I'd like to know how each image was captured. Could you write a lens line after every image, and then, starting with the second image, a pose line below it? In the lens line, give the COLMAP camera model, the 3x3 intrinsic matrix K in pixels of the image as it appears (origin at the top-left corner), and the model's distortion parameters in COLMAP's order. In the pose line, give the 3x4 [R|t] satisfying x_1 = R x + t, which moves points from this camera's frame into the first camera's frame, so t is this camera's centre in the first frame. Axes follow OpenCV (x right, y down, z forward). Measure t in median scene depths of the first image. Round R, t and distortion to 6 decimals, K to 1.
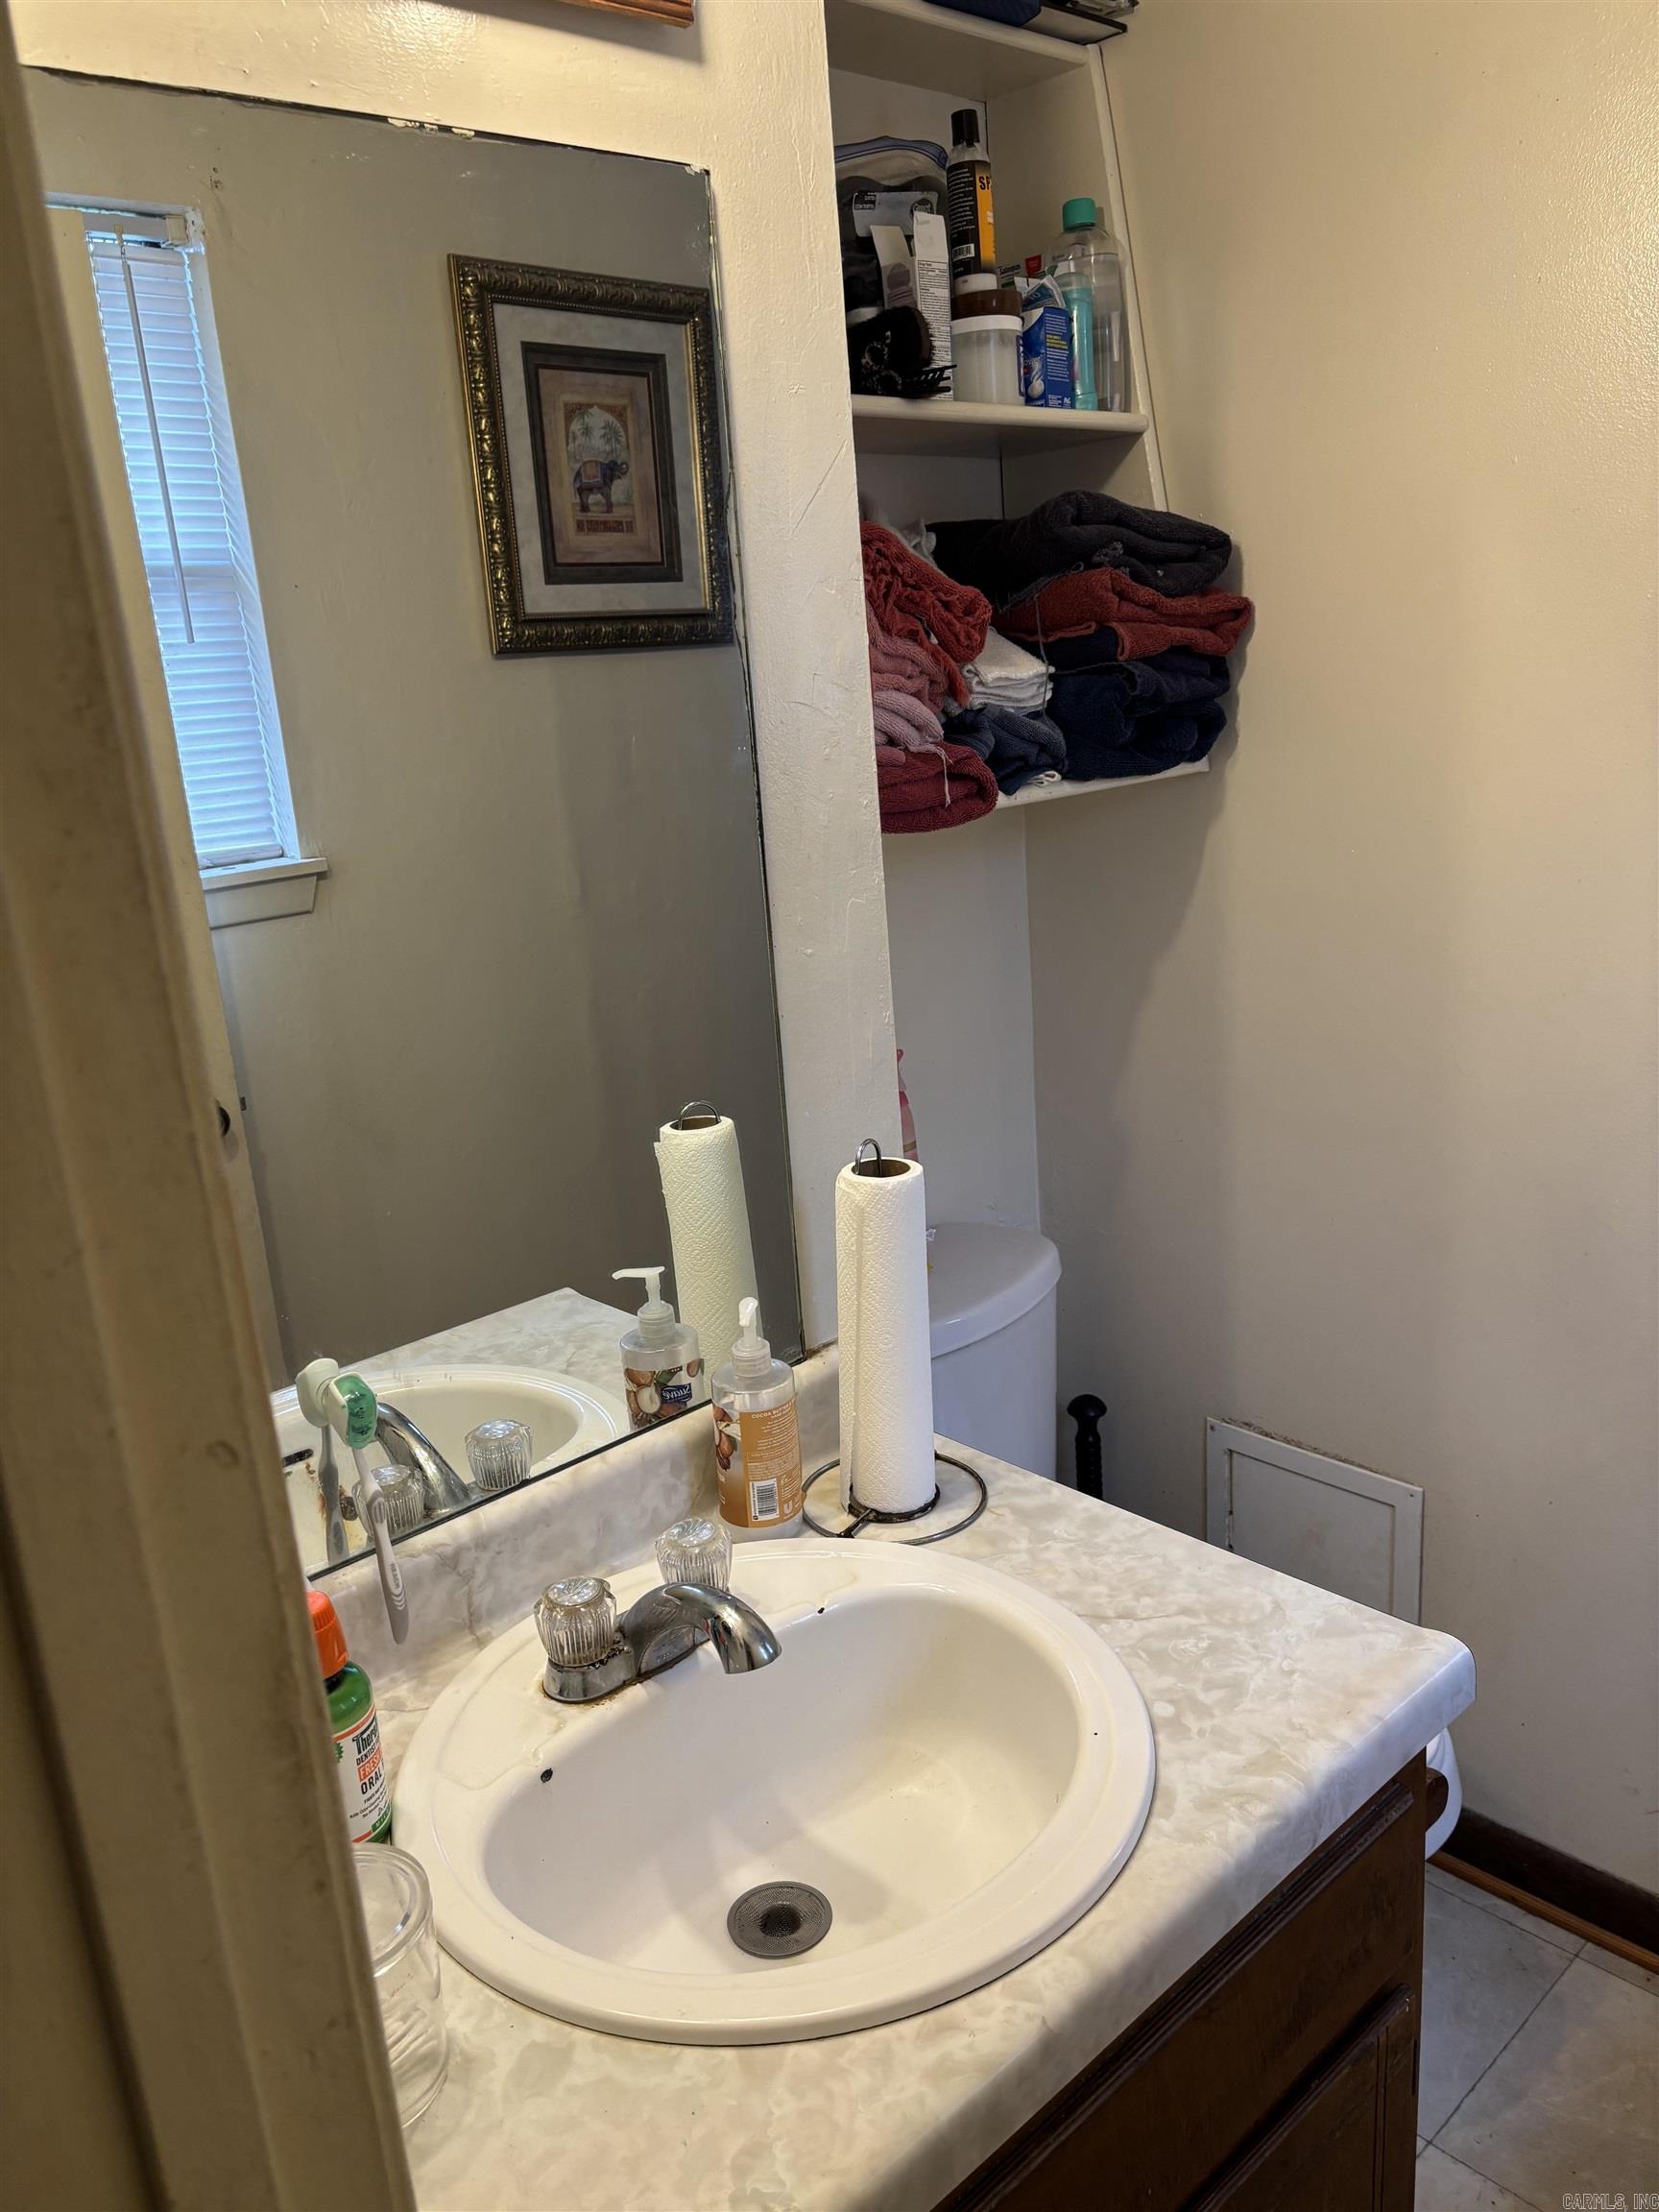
lens RADIAL K [[1686.2, 0, 820.1], [0, 1686.2, 1124.0], [0, 0, 1]] dist [0.034429, -0.025540]
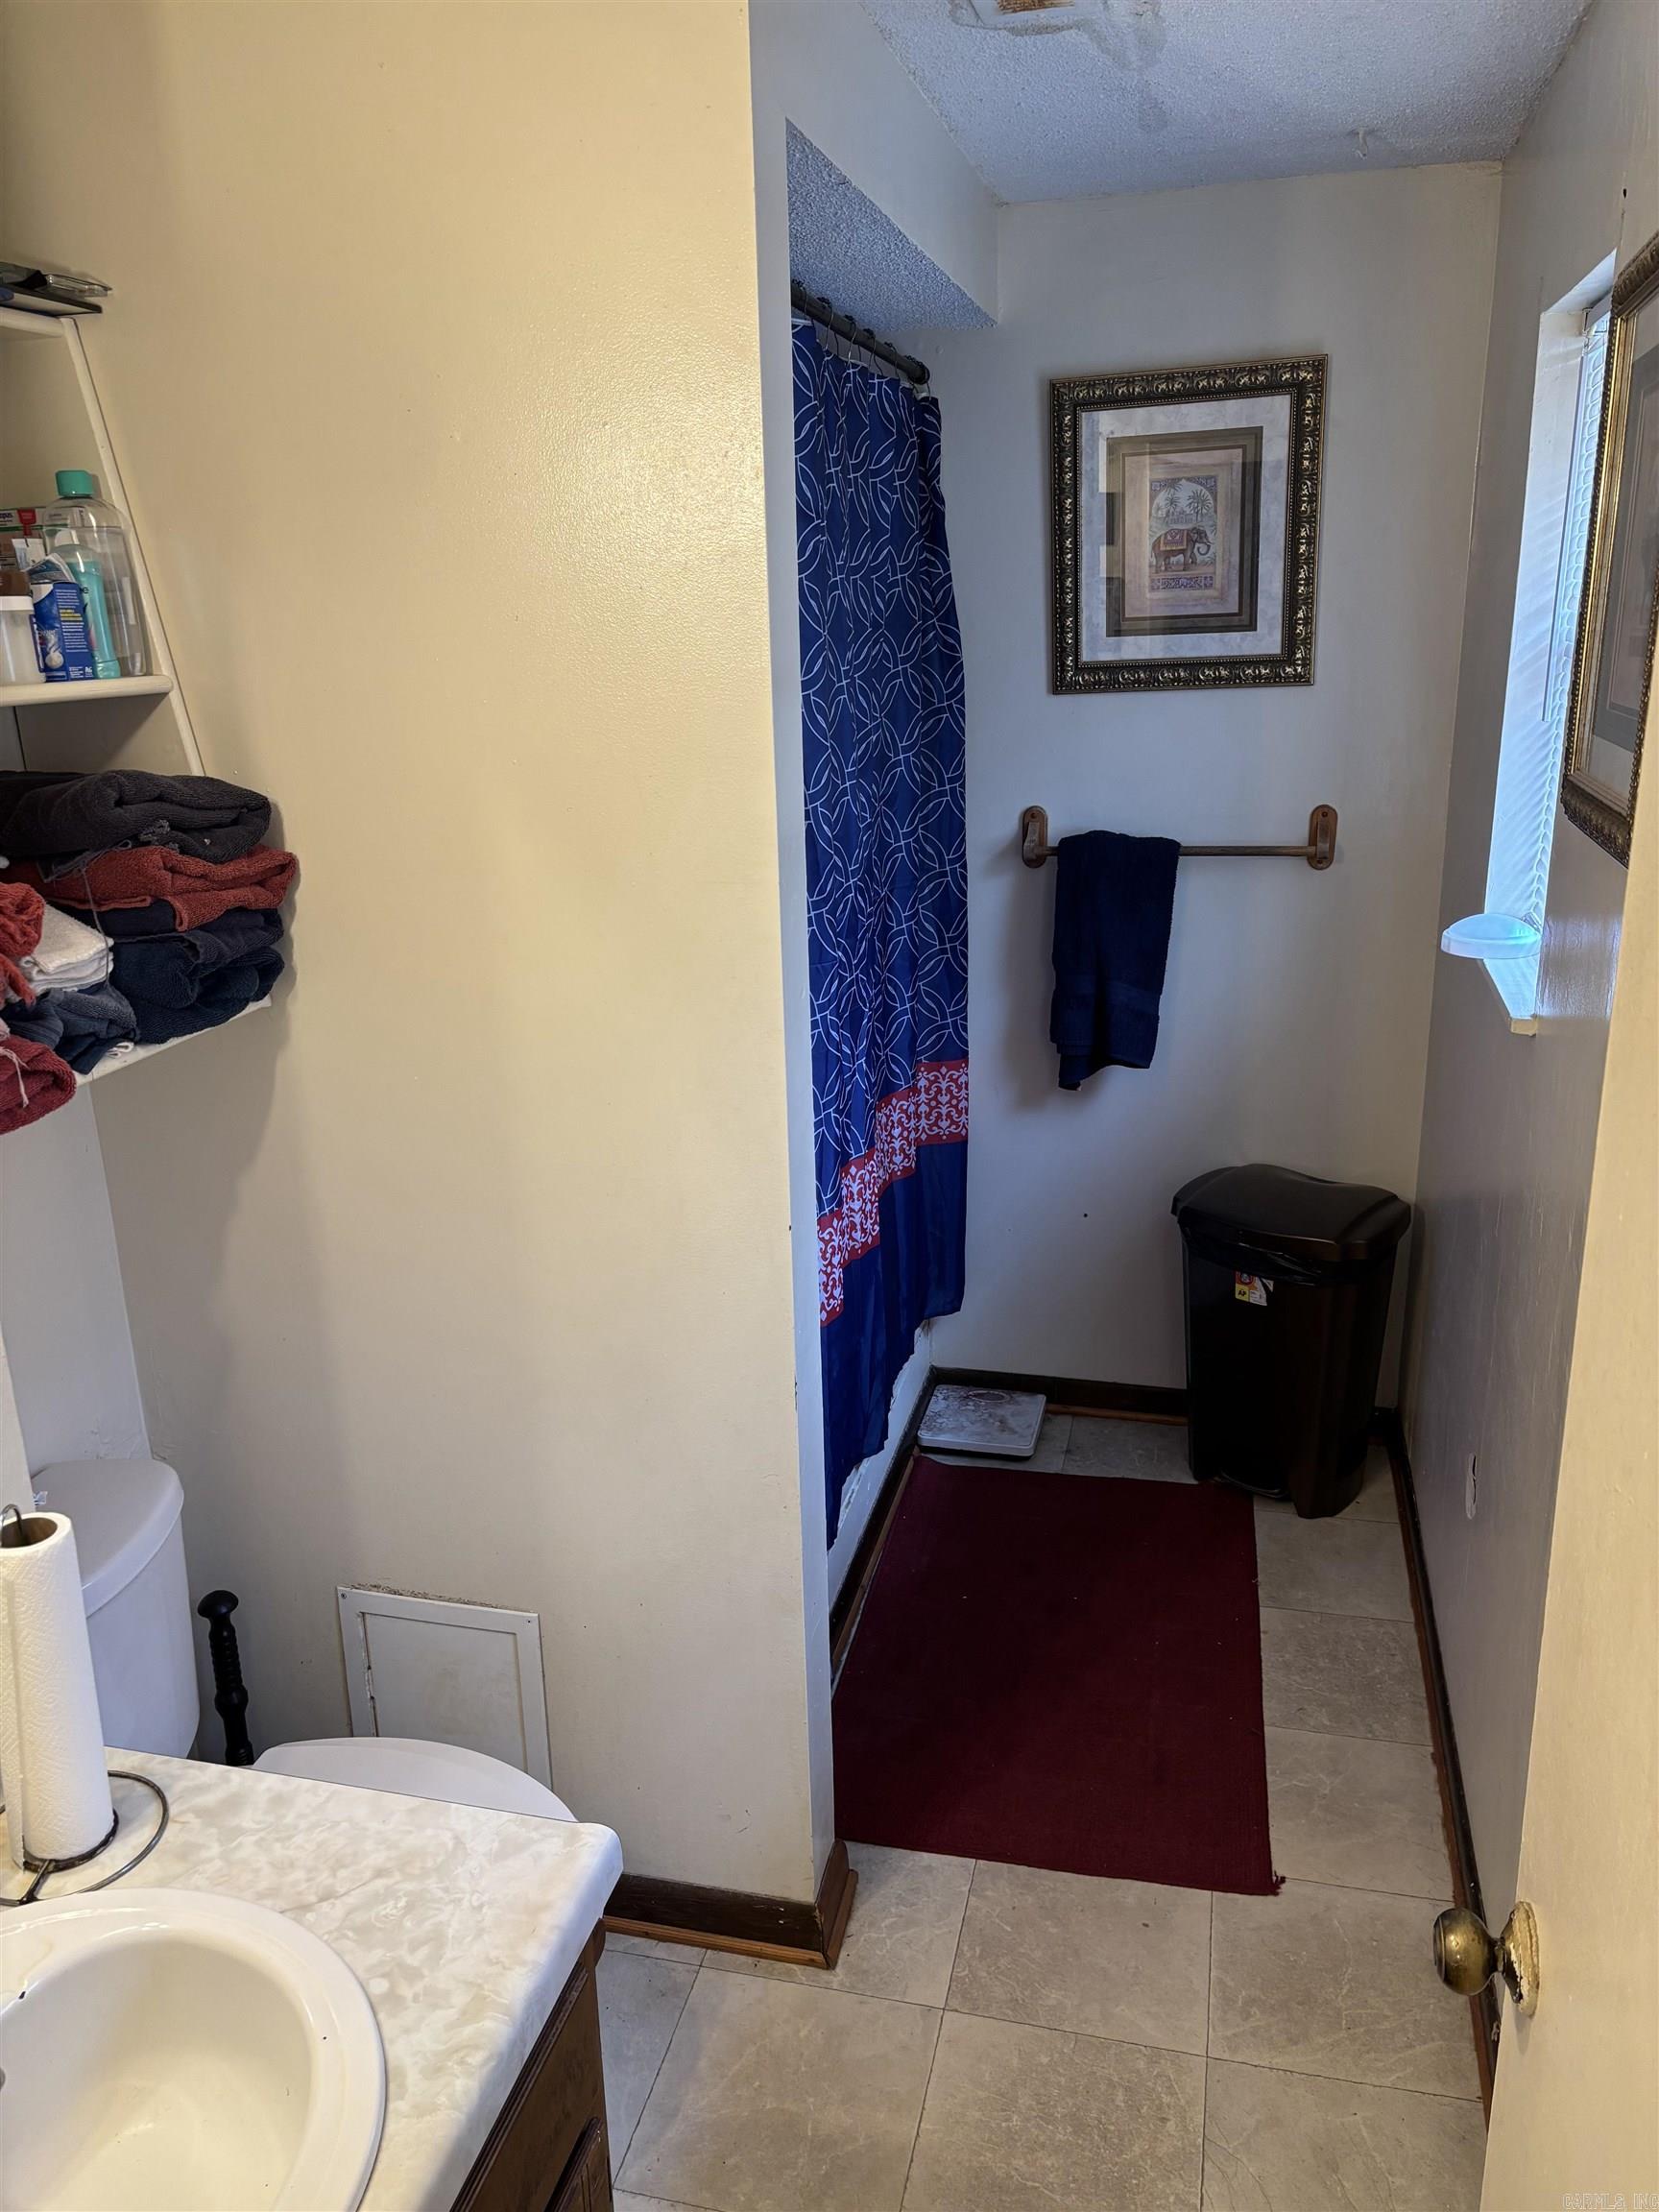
lens RADIAL K [[1686.2, 0, 807.4], [0, 1686.2, 1097.0], [0, 0, 1]] dist [0.034429, -0.025540]
pose [[0.845434, -0.111783, 0.522251, -0.053052], [0.115955, 0.992944, 0.024819, -0.154746], [-0.521341, 0.039575, 0.852431, -0.089592]]
